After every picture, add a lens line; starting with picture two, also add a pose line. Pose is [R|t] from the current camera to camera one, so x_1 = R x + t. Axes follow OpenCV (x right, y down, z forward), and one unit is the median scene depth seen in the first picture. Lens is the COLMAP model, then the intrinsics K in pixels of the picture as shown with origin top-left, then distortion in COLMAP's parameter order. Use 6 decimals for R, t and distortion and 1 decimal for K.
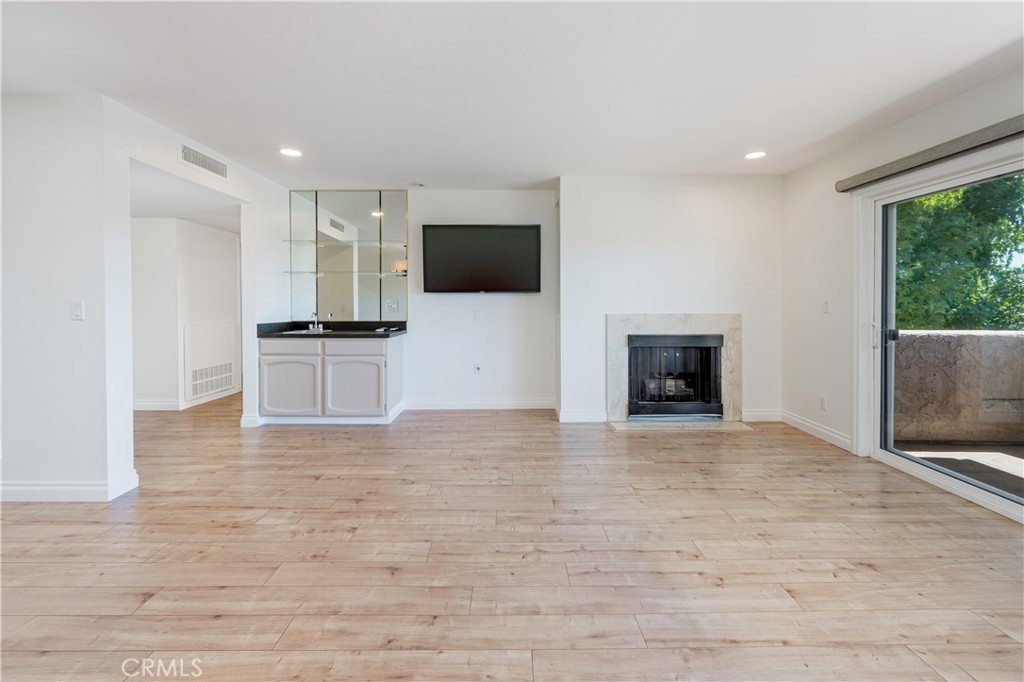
lens RADIAL K [[416.5, 0, 511.6], [0, 416.5, 306.5], [0, 0, 1]] dist [-0.000730, -0.000214]
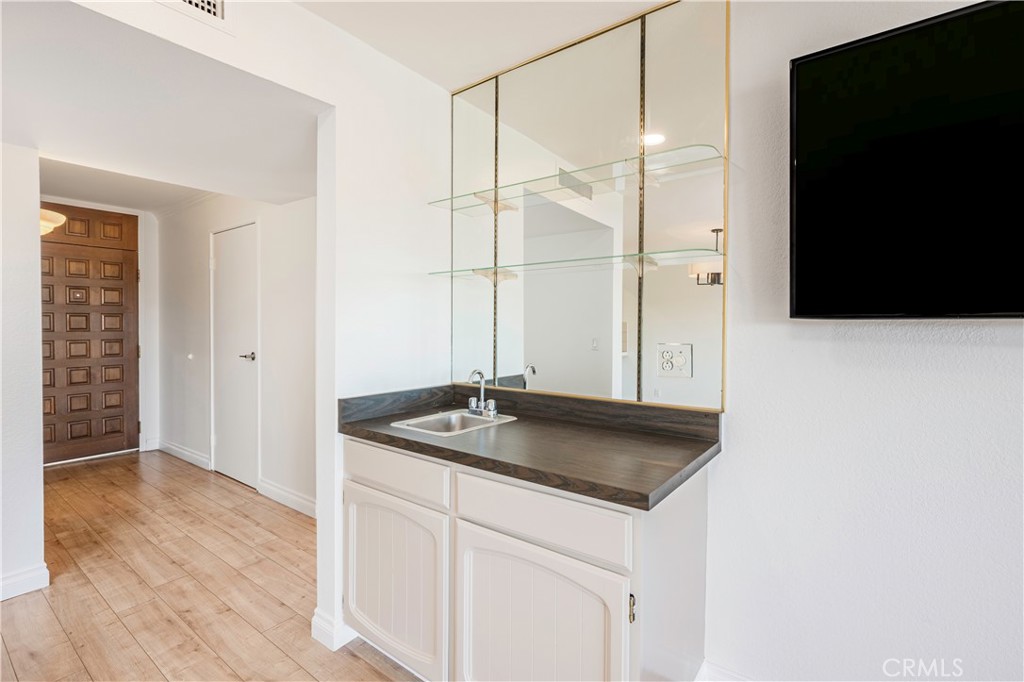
lens RADIAL K [[480.8, 0, 513.7], [0, 480.8, 328.8], [0, 0, 1]] dist [0.001106, 0.000359]
pose [[0.790974, 0.009008, -0.611783, -0.180156], [-0.000388, 0.999899, 0.014220, -0.034016], [0.611849, -0.011010, 0.790898, 0.717510]]
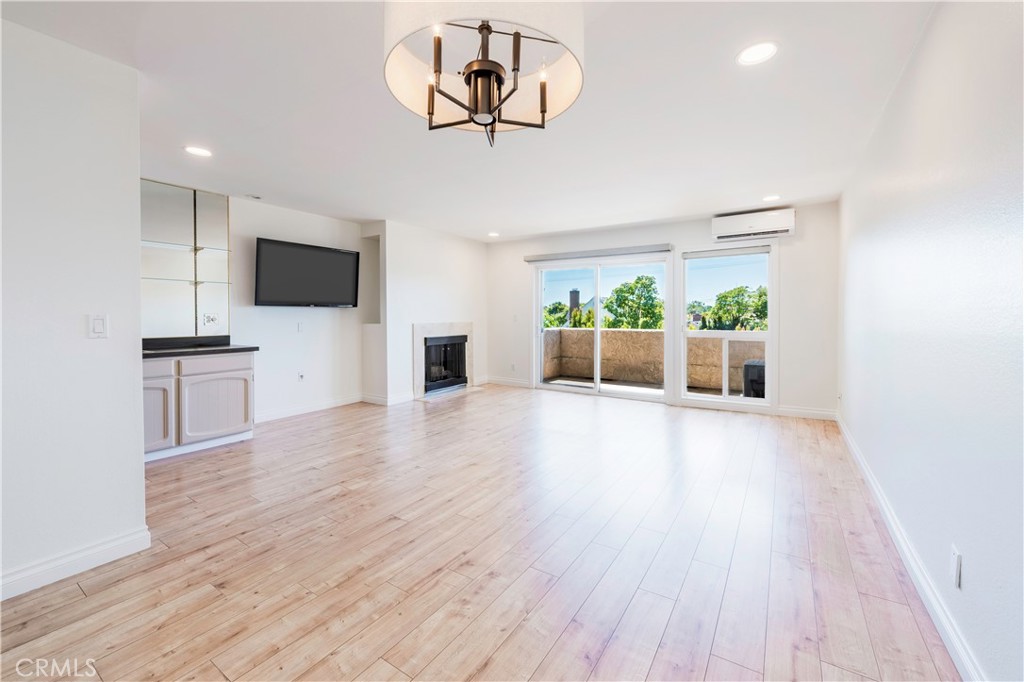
lens RADIAL K [[415.8, 0, 509.6], [0, 415.8, 321.8], [0, 0, 1]] dist [0.000704, 0.000202]
pose [[0.555690, -0.011893, 0.831305, -0.775146], [0.006376, 0.999929, 0.010043, -0.000827], [-0.831365, -0.000280, 0.555726, -0.058940]]
